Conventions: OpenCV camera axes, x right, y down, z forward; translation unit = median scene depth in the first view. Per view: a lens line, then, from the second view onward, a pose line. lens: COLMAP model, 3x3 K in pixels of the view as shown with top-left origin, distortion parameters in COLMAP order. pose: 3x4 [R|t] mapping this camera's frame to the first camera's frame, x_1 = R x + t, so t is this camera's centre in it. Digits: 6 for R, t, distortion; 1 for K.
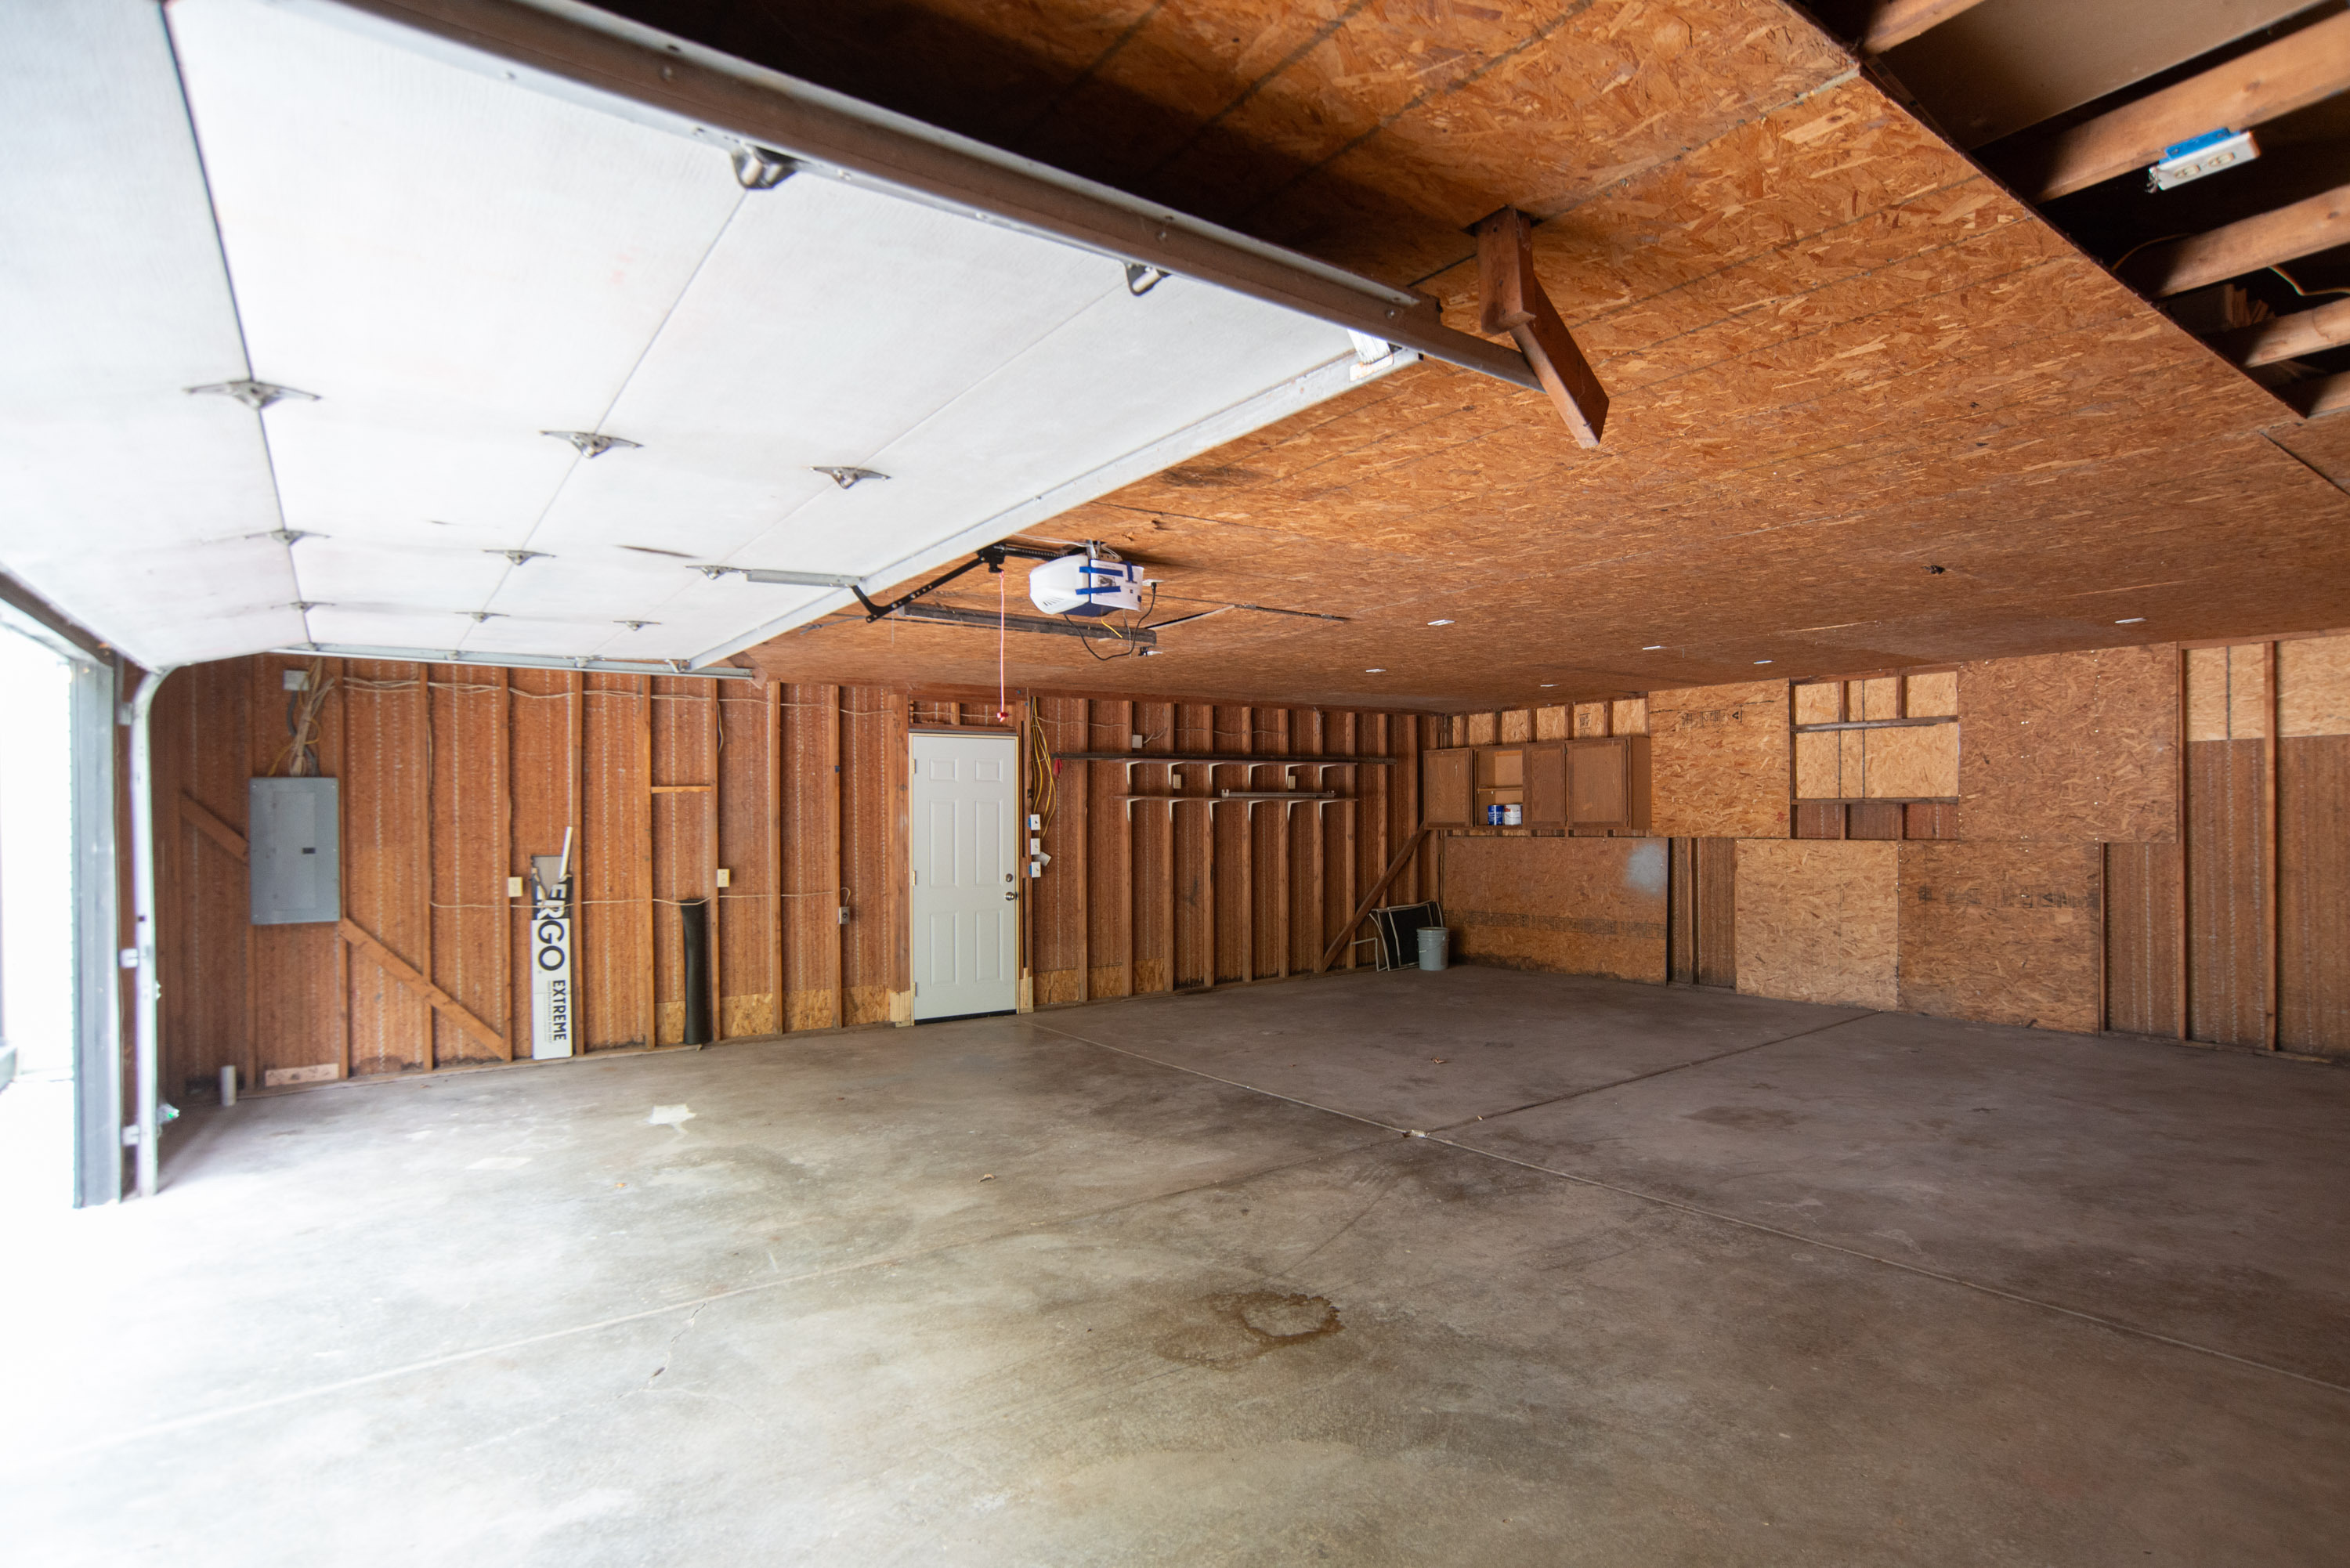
lens RADIAL K [[1188.7, 0, 1205.7], [0, 1188.7, 810.4], [0, 0, 1]] dist [-0.090198, 0.050369]
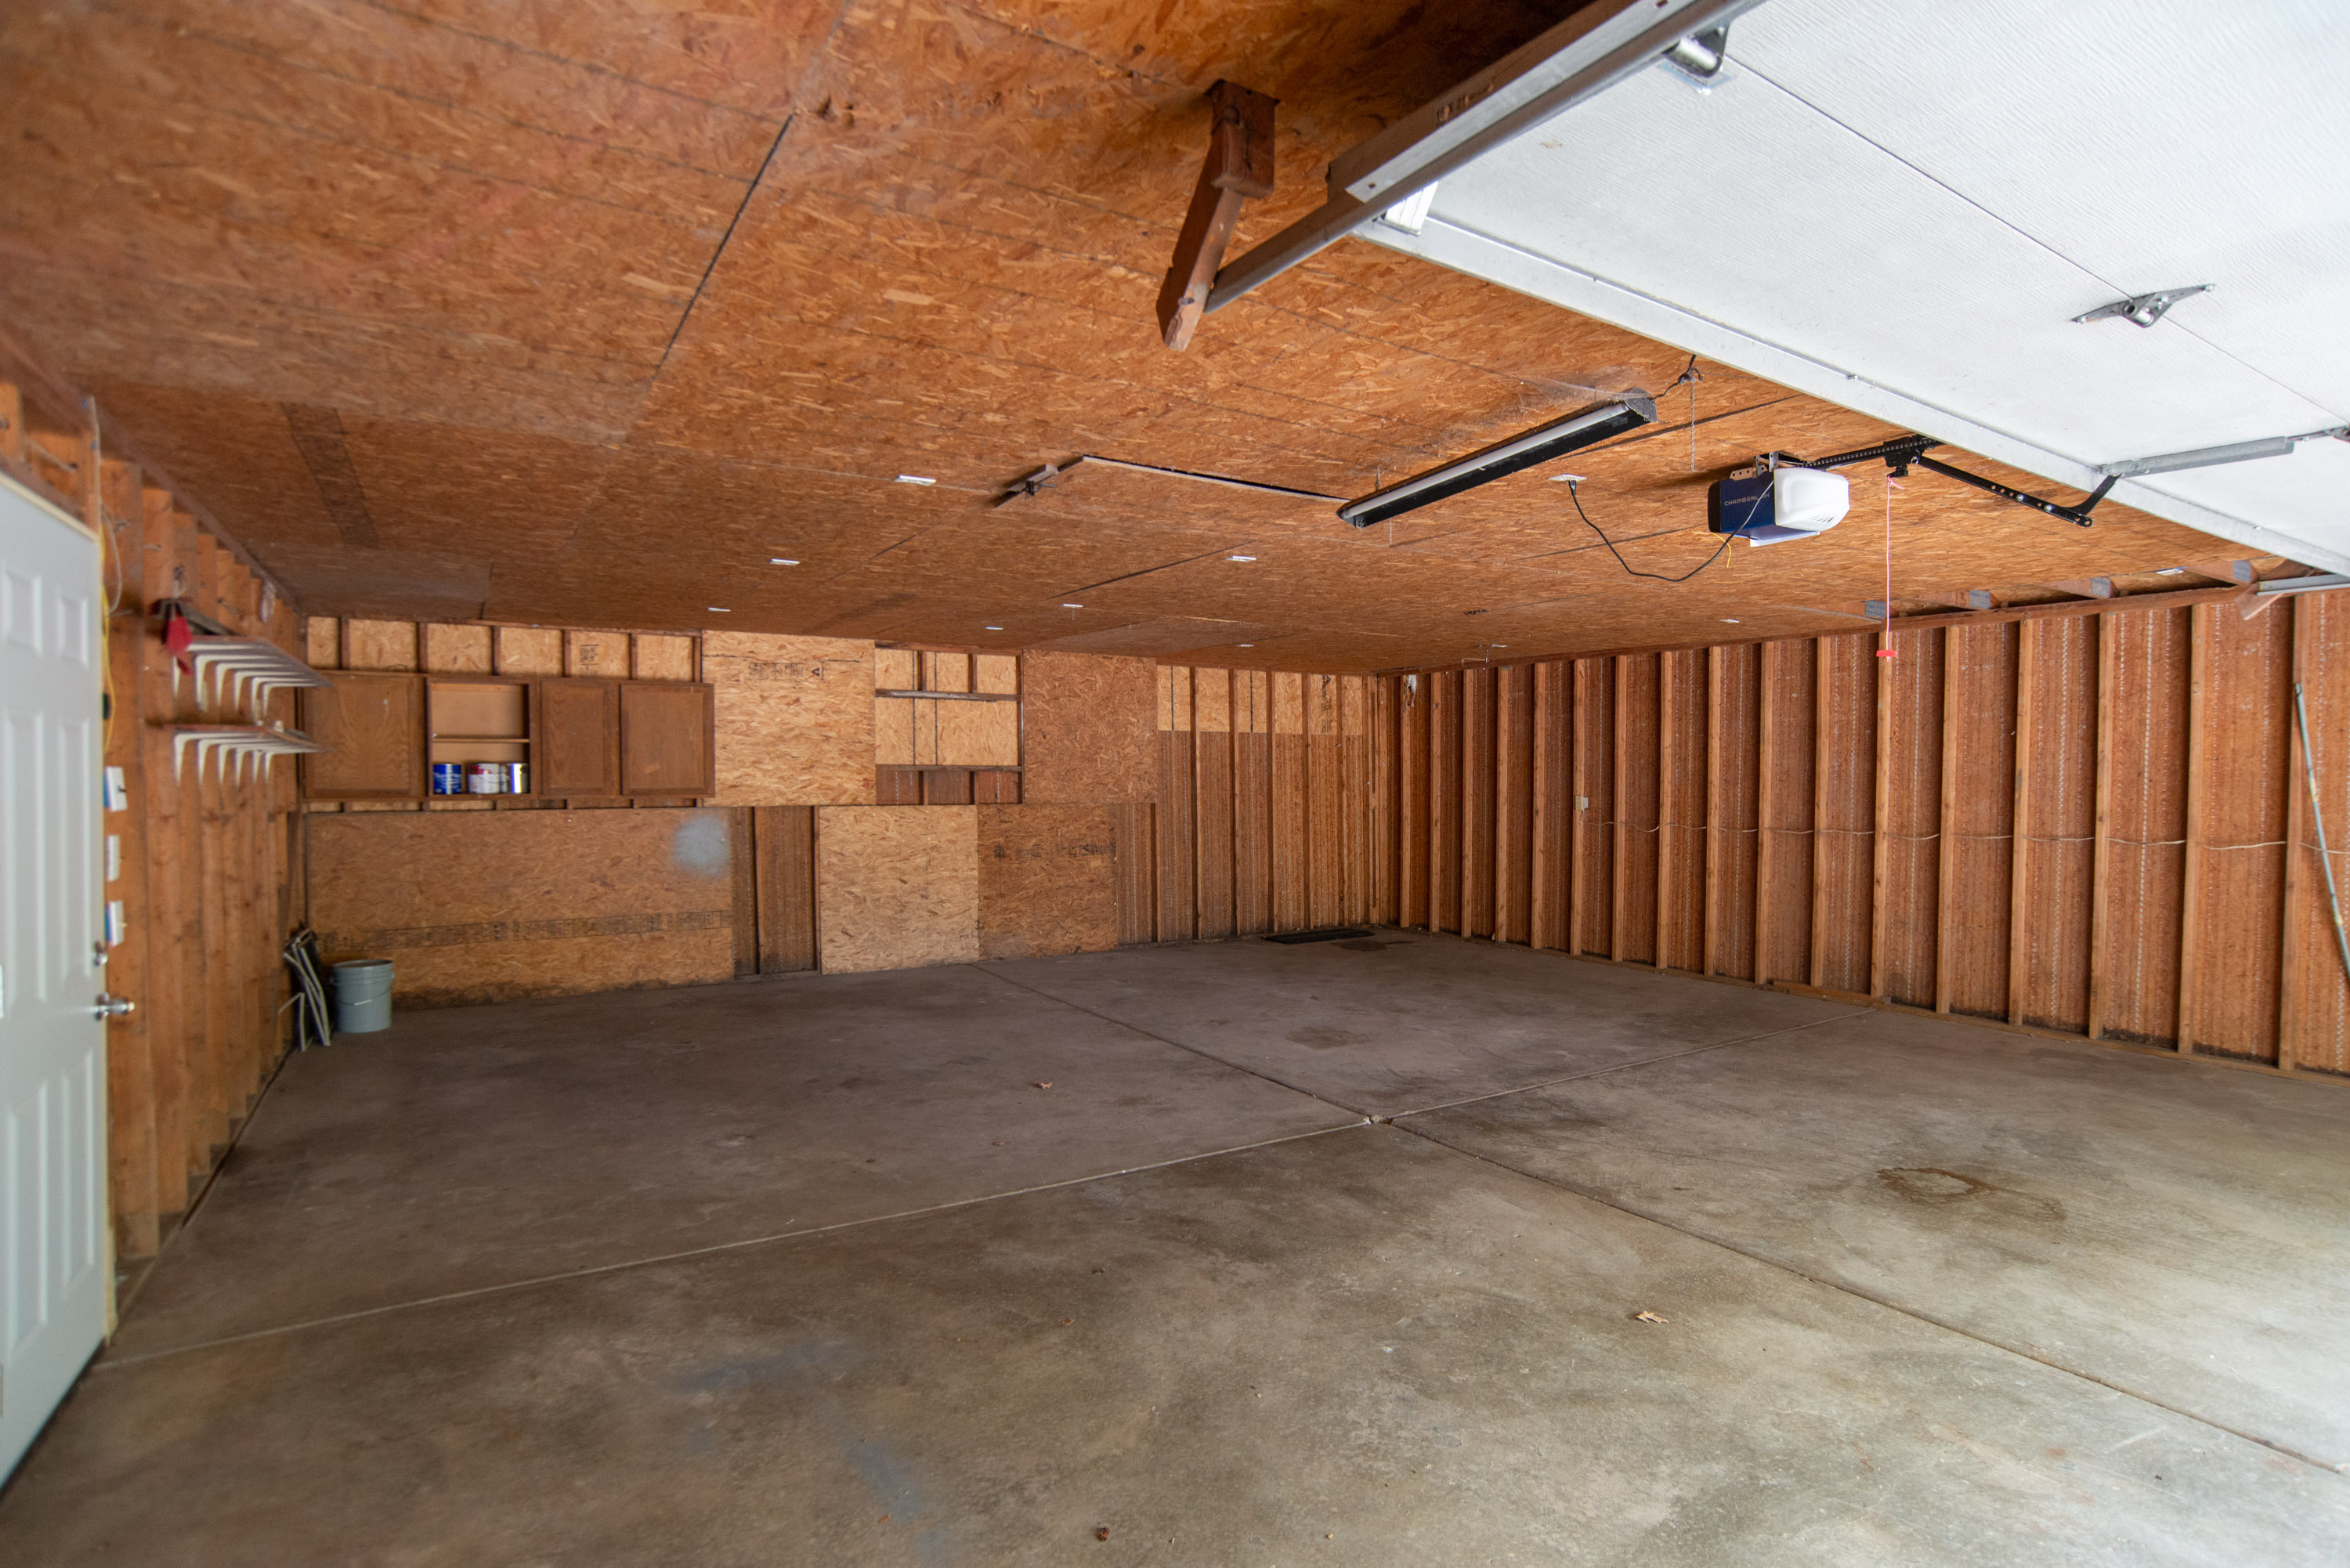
lens RADIAL K [[1188.7, 0, 1205.7], [0, 1188.7, 810.4], [0, 0, 1]] dist [-0.090198, 0.050369]
pose [[0.066019, -0.018590, 0.997645, -0.760549], [-0.007731, 0.999787, 0.019141, 0.012323], [-0.997788, -0.008977, 0.065862, 1.076655]]
